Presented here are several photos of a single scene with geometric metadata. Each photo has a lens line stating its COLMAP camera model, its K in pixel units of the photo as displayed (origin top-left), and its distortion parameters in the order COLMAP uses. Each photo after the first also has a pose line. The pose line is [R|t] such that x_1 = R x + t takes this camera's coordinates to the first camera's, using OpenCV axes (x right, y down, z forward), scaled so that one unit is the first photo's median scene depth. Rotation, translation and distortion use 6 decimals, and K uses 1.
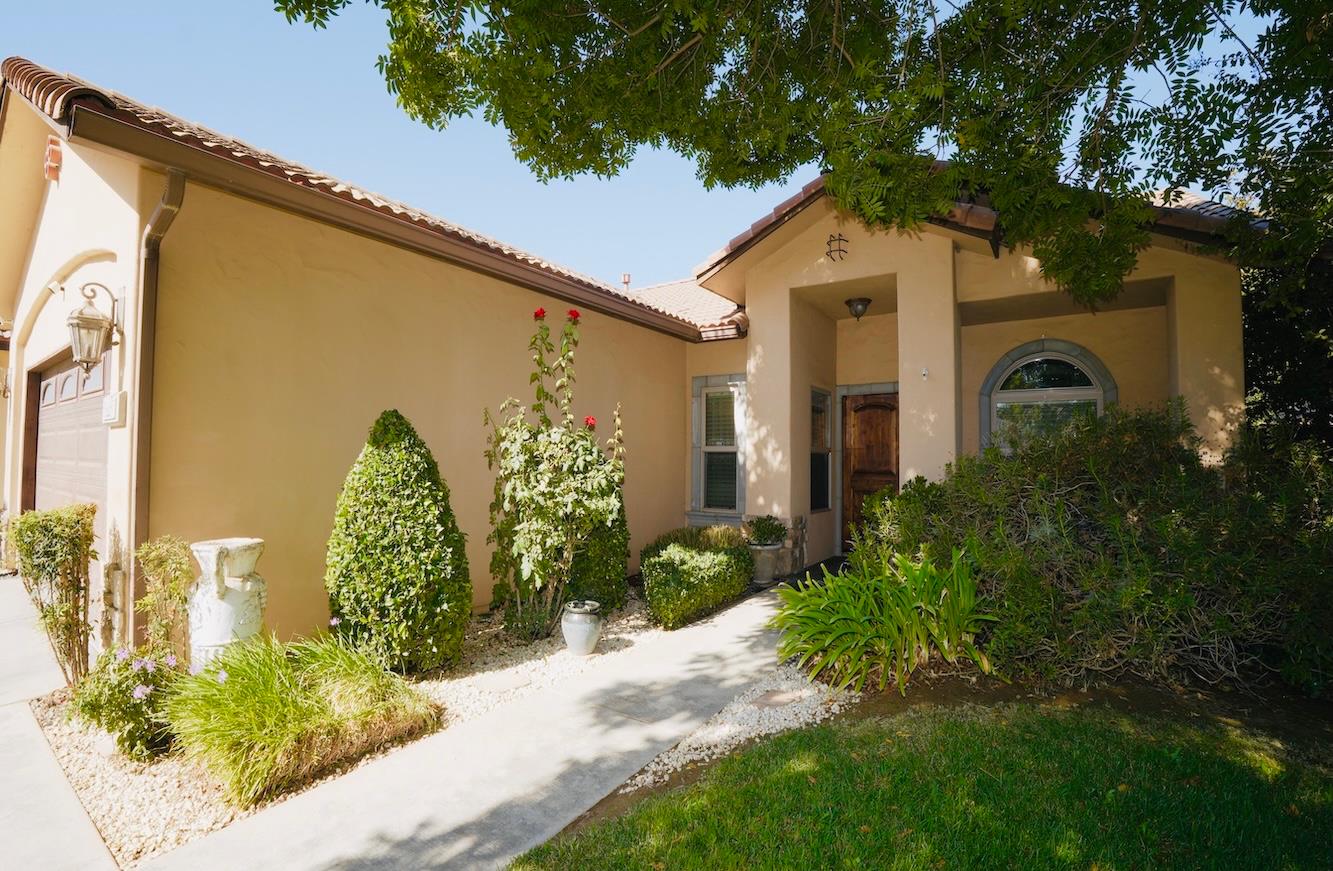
lens RADIAL K [[608.4, 0, 669.7], [0, 608.4, 458.0], [0, 0, 1]] dist [-0.102041, 0.058676]
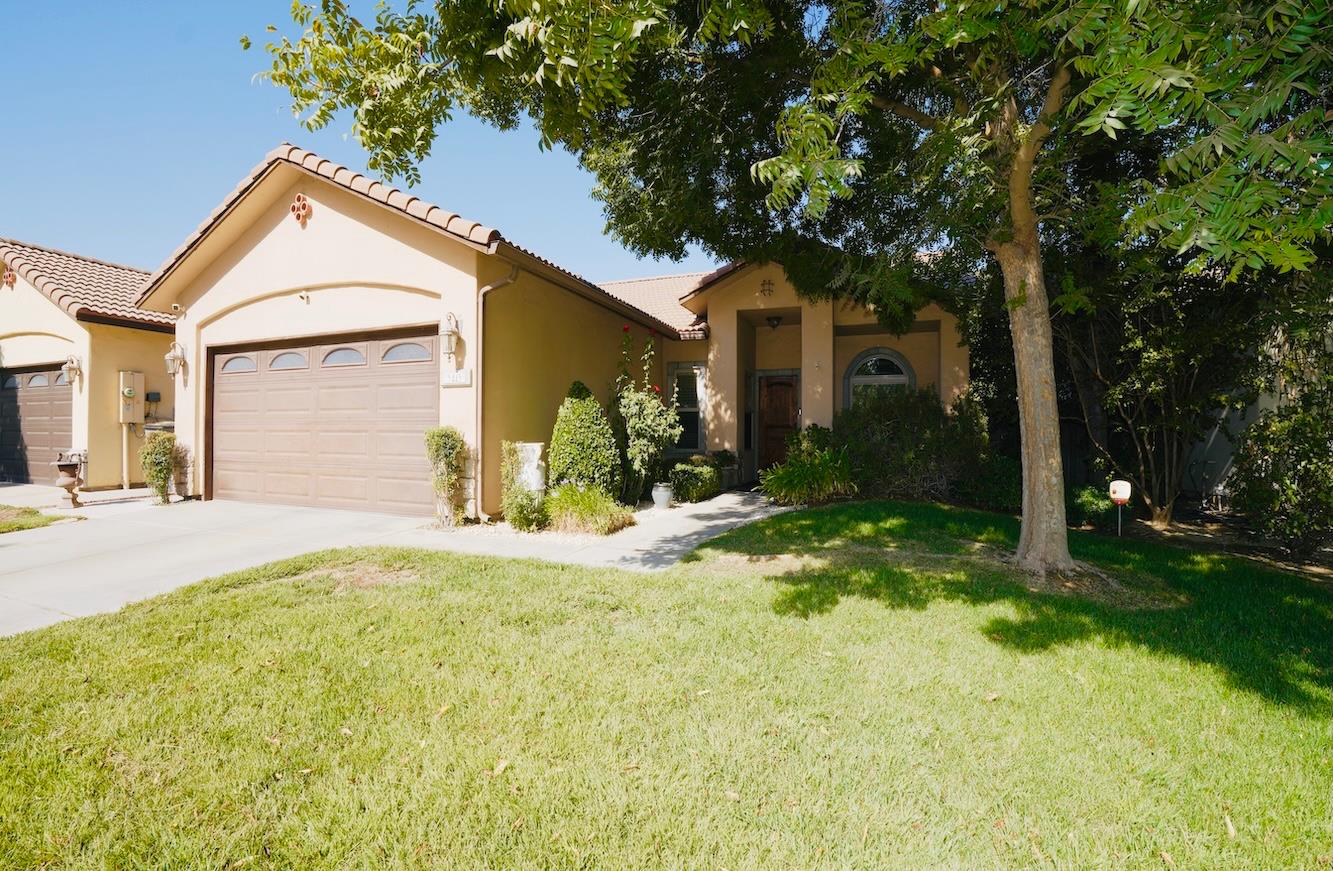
lens RADIAL K [[578.8, 0, 666.0], [0, 578.8, 450.3], [0, 0, 1]] dist [-0.072315, 0.015877]
pose [[0.975314, -0.009346, 0.220623, -0.342475], [0.002029, 0.999441, 0.033368, 0.047083], [-0.220811, -0.032097, 0.974788, -0.503606]]
